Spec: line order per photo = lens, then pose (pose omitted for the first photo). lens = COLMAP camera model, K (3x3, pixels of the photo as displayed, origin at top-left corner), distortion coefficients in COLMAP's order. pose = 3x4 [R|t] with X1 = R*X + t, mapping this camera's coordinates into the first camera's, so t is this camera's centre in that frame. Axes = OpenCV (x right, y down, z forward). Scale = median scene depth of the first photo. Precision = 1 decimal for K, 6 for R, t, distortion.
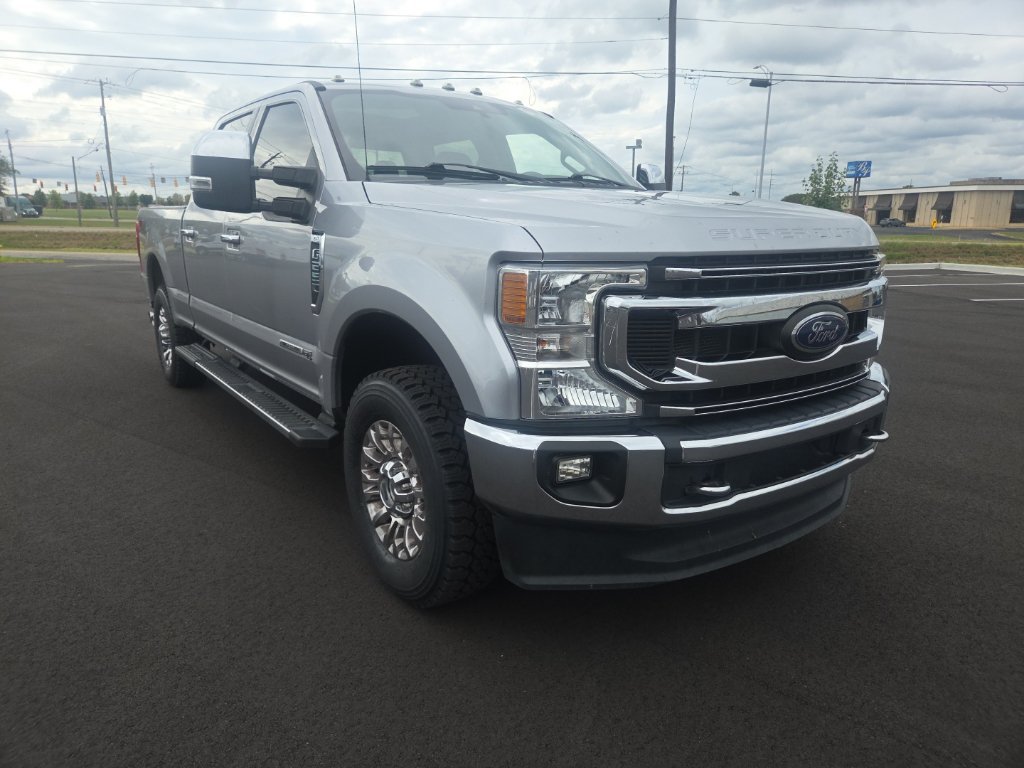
lens RADIAL K [[682.1, 0, 505.7], [0, 682.1, 388.9], [0, 0, 1]] dist [0.069674, -0.057790]
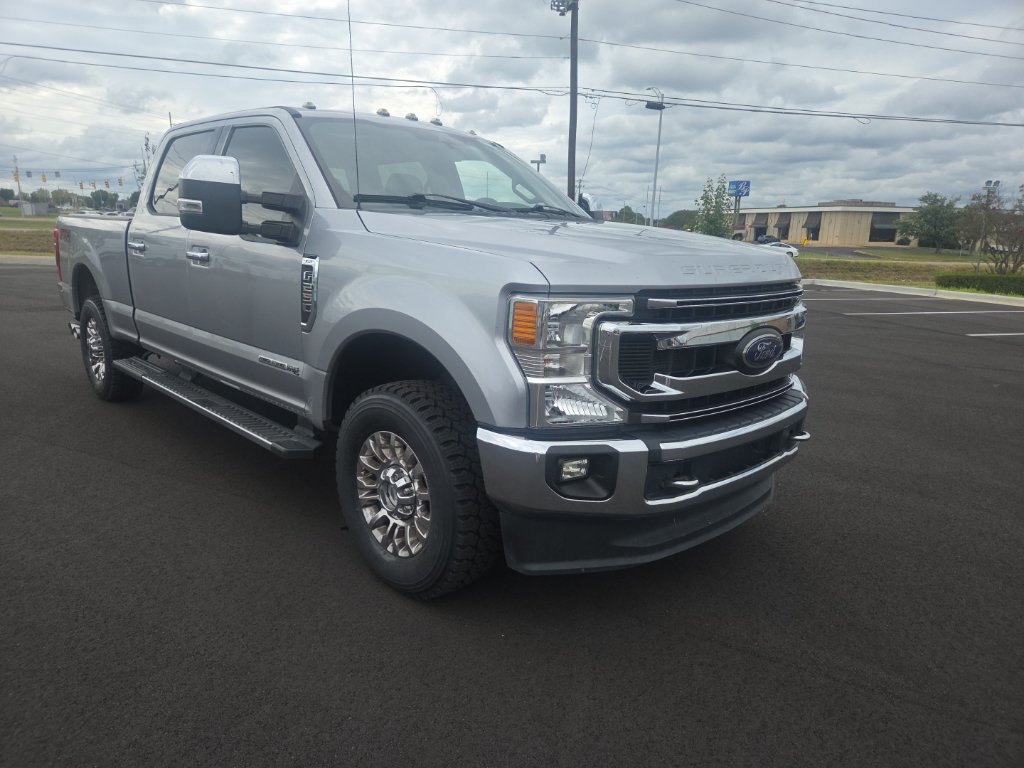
lens RADIAL K [[682.1, 0, 506.6], [0, 682.1, 397.0], [0, 0, 1]] dist [0.069674, -0.057790]
pose [[0.989609, -0.011190, 0.143351, -0.133103], [0.011175, 0.999937, 0.000910, -0.006651], [-0.143352, 0.000701, 0.989671, -0.105601]]
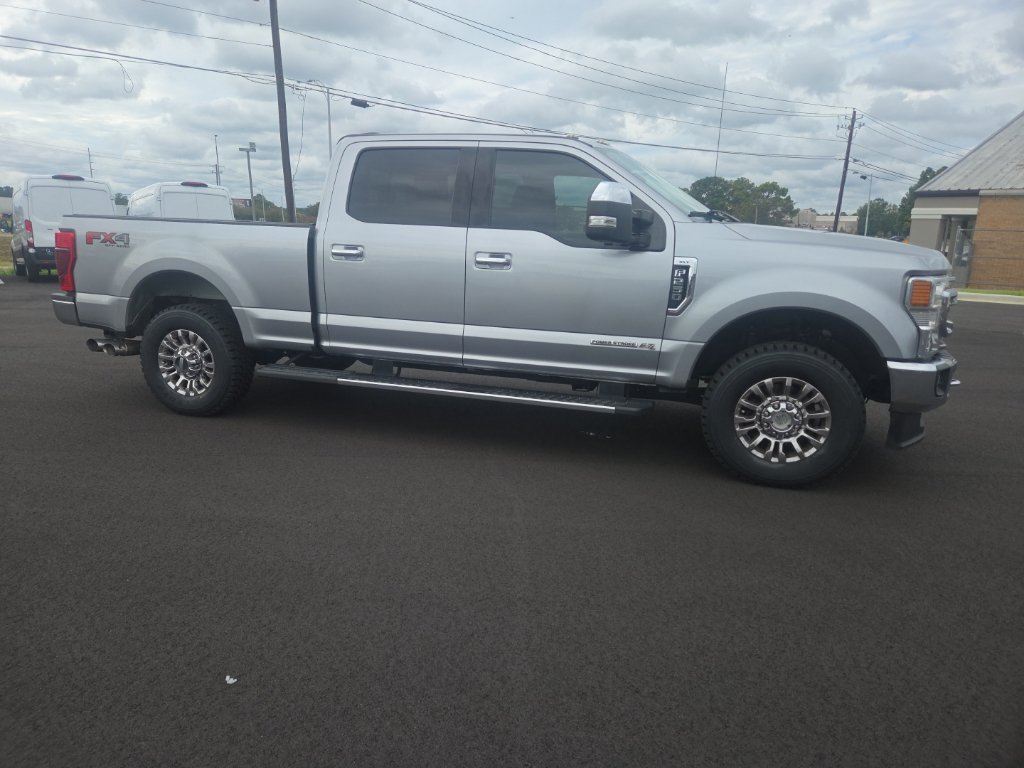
lens RADIAL K [[682.1, 0, 498.5], [0, 682.1, 387.8], [0, 0, 1]] dist [0.069674, -0.057790]
pose [[0.801652, -0.116949, 0.586239, -1.526889], [0.119716, 0.992218, 0.034231, -0.057364], [-0.585680, 0.042740, 0.809414, 0.084420]]
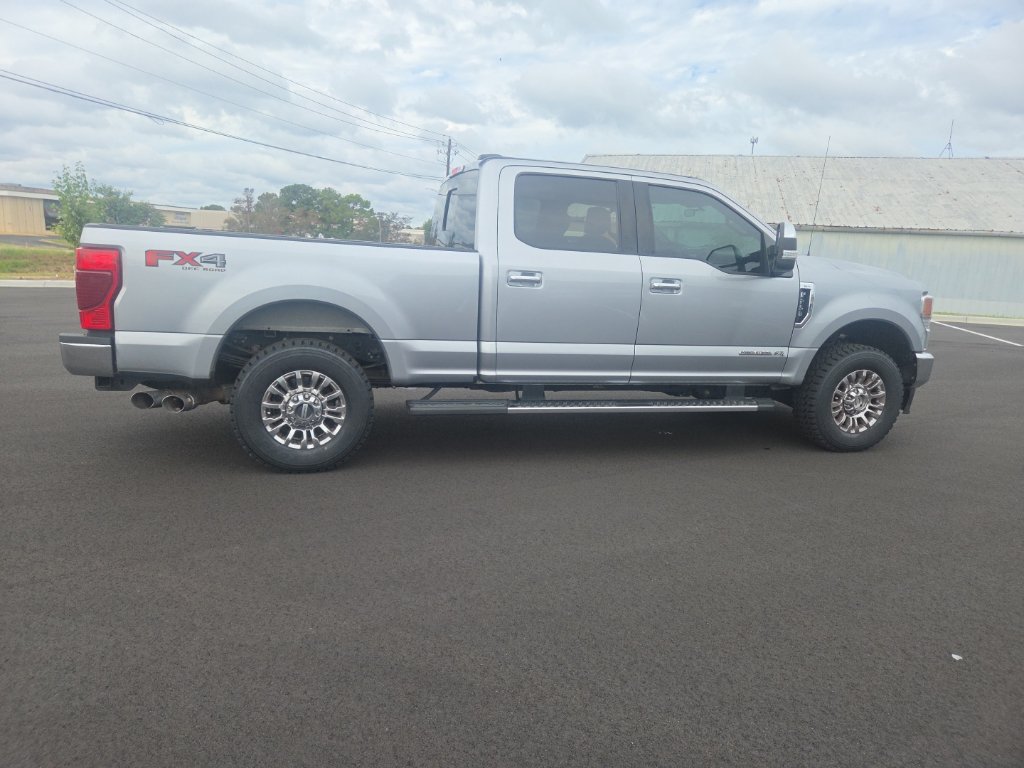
lens RADIAL K [[682.1, 0, 501.2], [0, 682.1, 395.9], [0, 0, 1]] dist [0.069674, -0.057790]
pose [[0.342734, -0.178609, 0.922297, -2.414618], [0.176138, 0.976567, 0.123664, -0.319331], [-0.922772, 0.120068, 0.366163, 1.167934]]
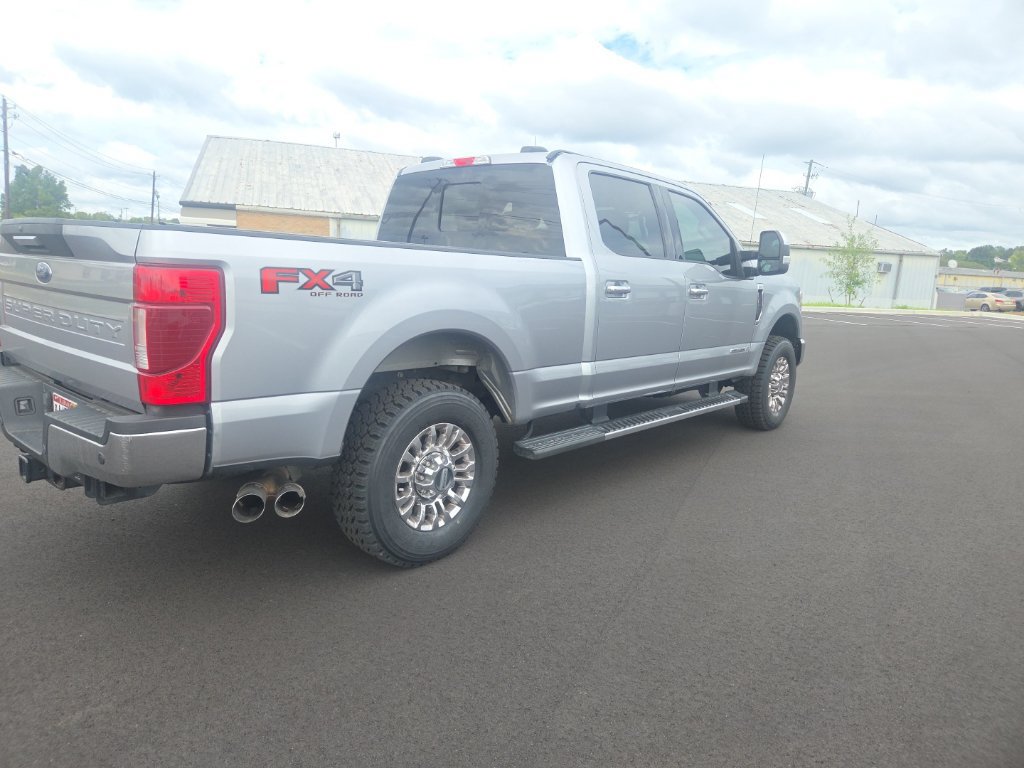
lens RADIAL K [[677.3, 0, 494.3], [0, 677.3, 386.4], [0, 0, 1]] dist [0.065274, -0.046126]
pose [[-0.204213, -0.188490, 0.960608, -2.216961], [0.187002, 0.955705, 0.227283, -0.572042], [-0.960899, 0.226050, -0.159920, 2.257584]]
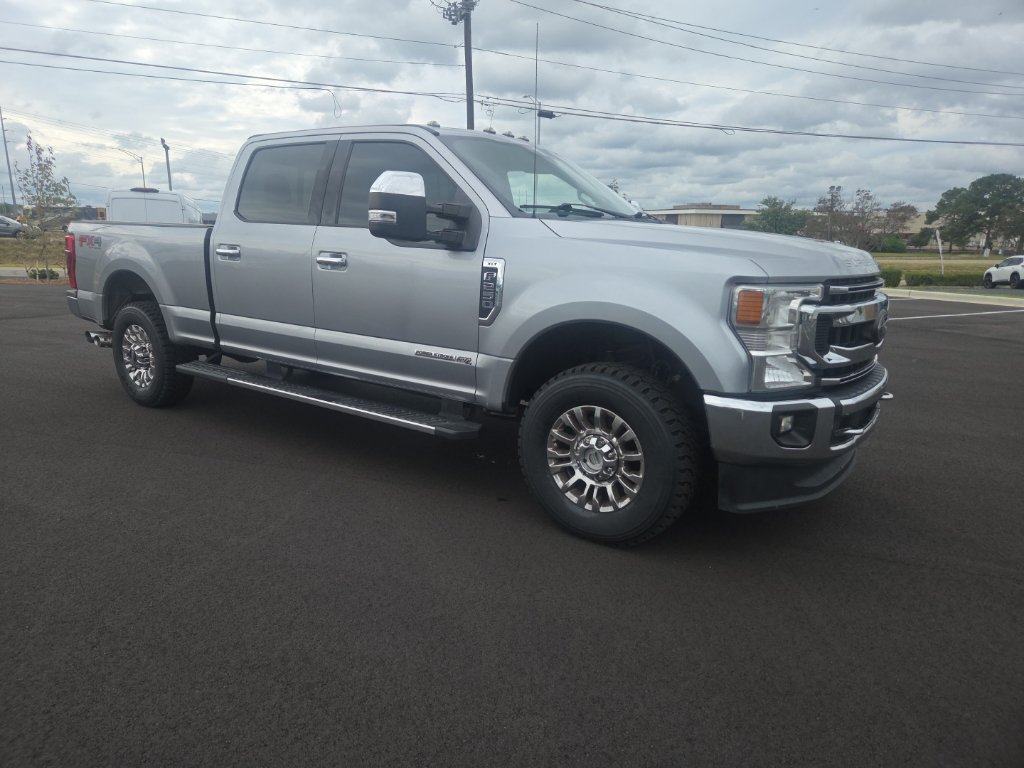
lens RADIAL K [[682.1, 0, 499.1], [0, 682.1, 386.2], [0, 0, 1]] dist [0.069674, -0.057790]
pose [[0.950285, -0.052259, 0.306966, -0.682214], [0.058215, 0.998251, -0.010273, 0.012158], [-0.305892, 0.027632, 0.951665, -0.163251]]
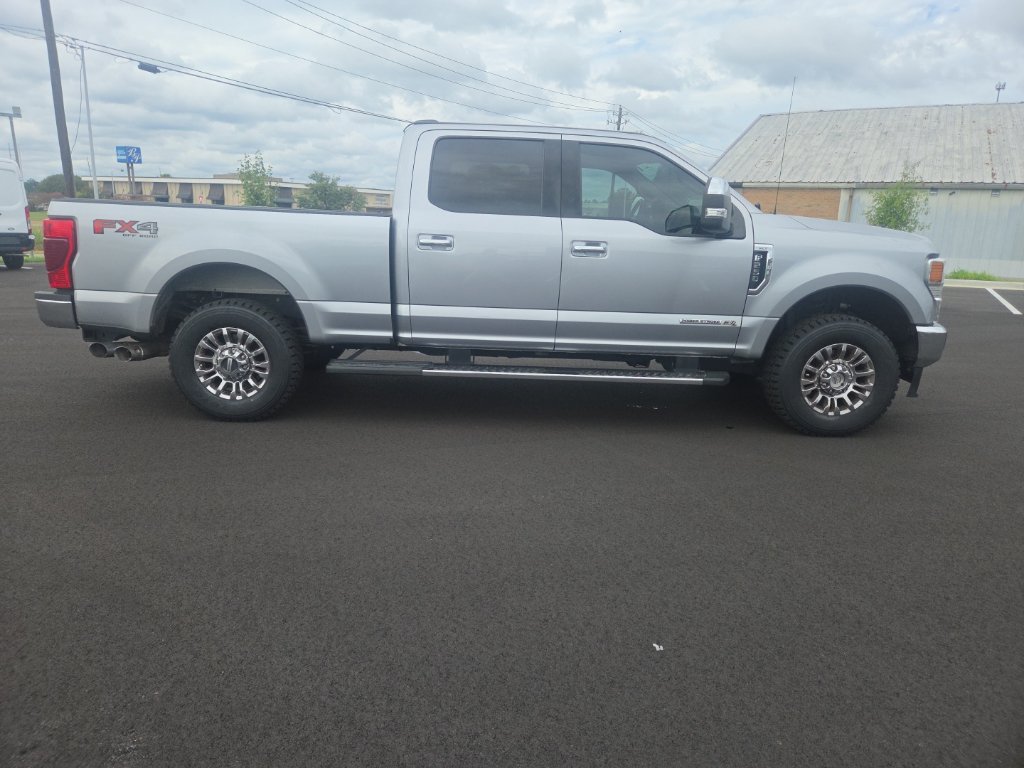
lens RADIAL K [[682.1, 0, 499.0], [0, 682.1, 381.5], [0, 0, 1]] dist [0.069674, -0.057790]
pose [[0.577147, -0.174756, 0.797723, -2.118775], [0.166571, 0.981491, 0.094502, -0.176373], [-0.799472, 0.078336, 0.595573, 0.573613]]
